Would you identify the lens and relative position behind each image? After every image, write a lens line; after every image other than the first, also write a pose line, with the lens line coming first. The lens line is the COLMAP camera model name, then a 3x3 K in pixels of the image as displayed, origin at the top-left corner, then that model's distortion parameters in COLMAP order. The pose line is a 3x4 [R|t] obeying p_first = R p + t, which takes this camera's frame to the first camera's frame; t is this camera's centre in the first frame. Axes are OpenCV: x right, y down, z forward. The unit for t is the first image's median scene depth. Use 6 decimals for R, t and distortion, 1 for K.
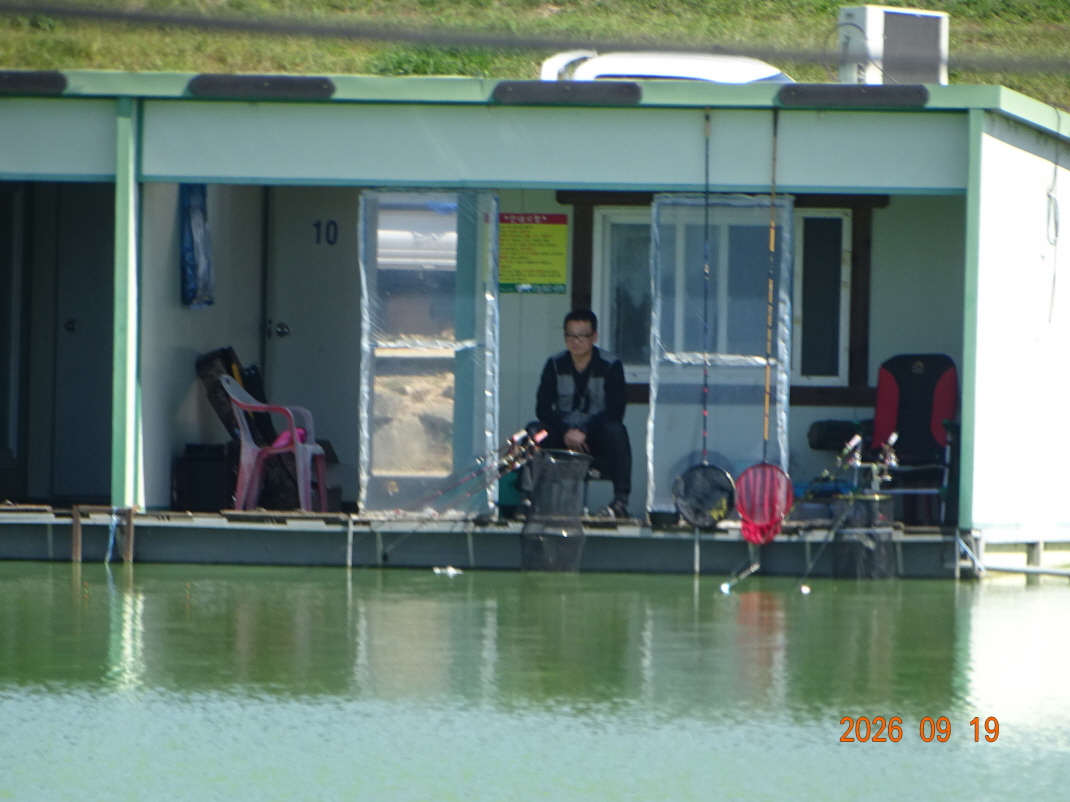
lens RADIAL K [[5712.7, 0, 535.0], [0, 5712.7, 401.0], [0, 0, 1]] dist [0.122362, -2.880149]
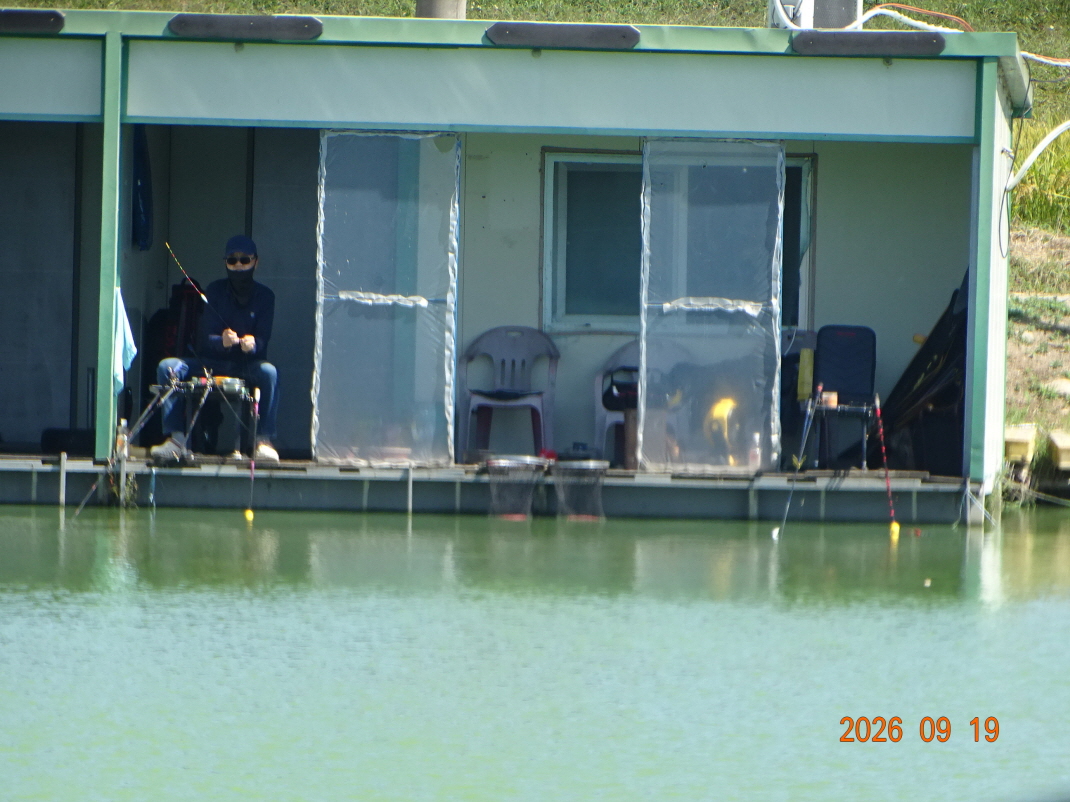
lens RADIAL K [[5712.7, 0, 535.0], [0, 5712.7, 401.0], [0, 0, 1]] dist [0.122362, -2.880149]
pose [[0.994235, 0.004037, 0.107152, -0.104395], [-0.005295, 0.999920, 0.011463, -0.002011], [-0.107097, -0.011964, 0.994177, 0.011113]]
